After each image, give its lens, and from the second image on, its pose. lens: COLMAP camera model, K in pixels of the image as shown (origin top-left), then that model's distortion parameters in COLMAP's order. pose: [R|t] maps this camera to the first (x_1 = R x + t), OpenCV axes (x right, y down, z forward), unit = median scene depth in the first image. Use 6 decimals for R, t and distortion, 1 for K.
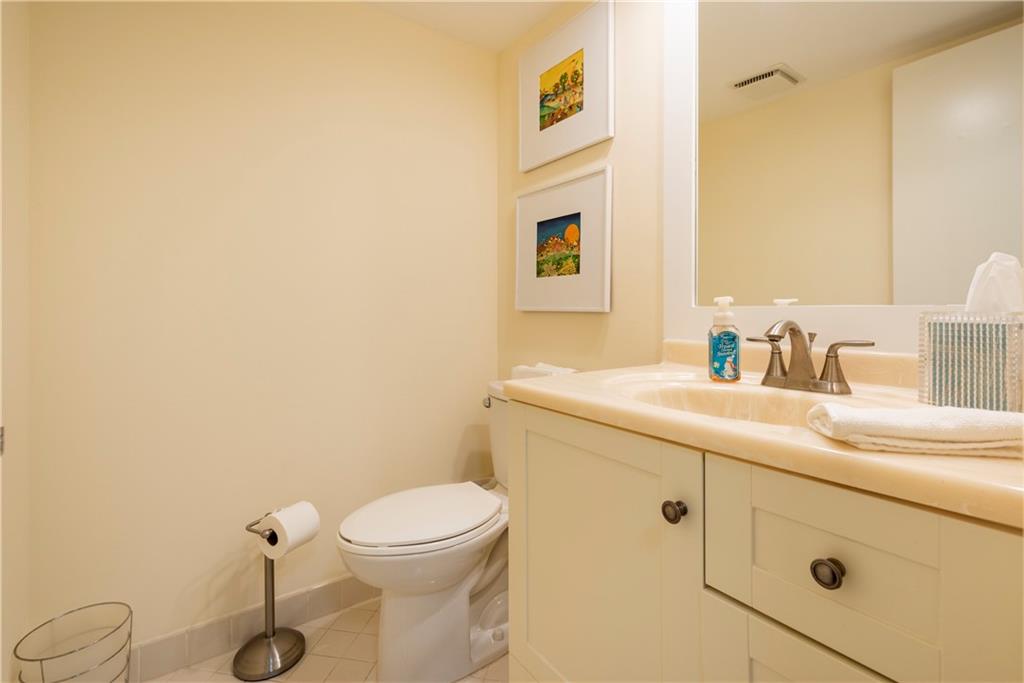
lens RADIAL K [[478.2, 0, 512.3], [0, 478.2, 297.0], [0, 0, 1]] dist [0.002913, 0.000844]
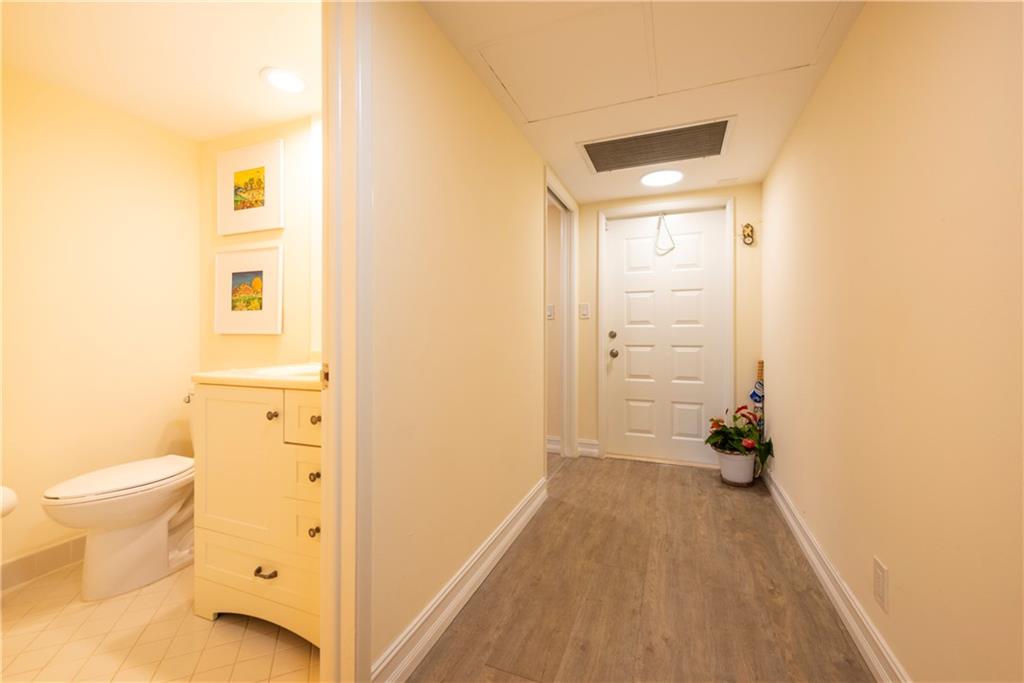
lens RADIAL K [[403.9, 0, 499.4], [0, 403.9, 326.9], [0, 0, 1]] dist [0.009286, 0.000040]
pose [[0.840688, 0.004670, 0.541499, 0.074776], [-0.010982, 0.999904, 0.008426, -0.012778], [-0.541408, -0.013031, 0.840659, -0.522219]]
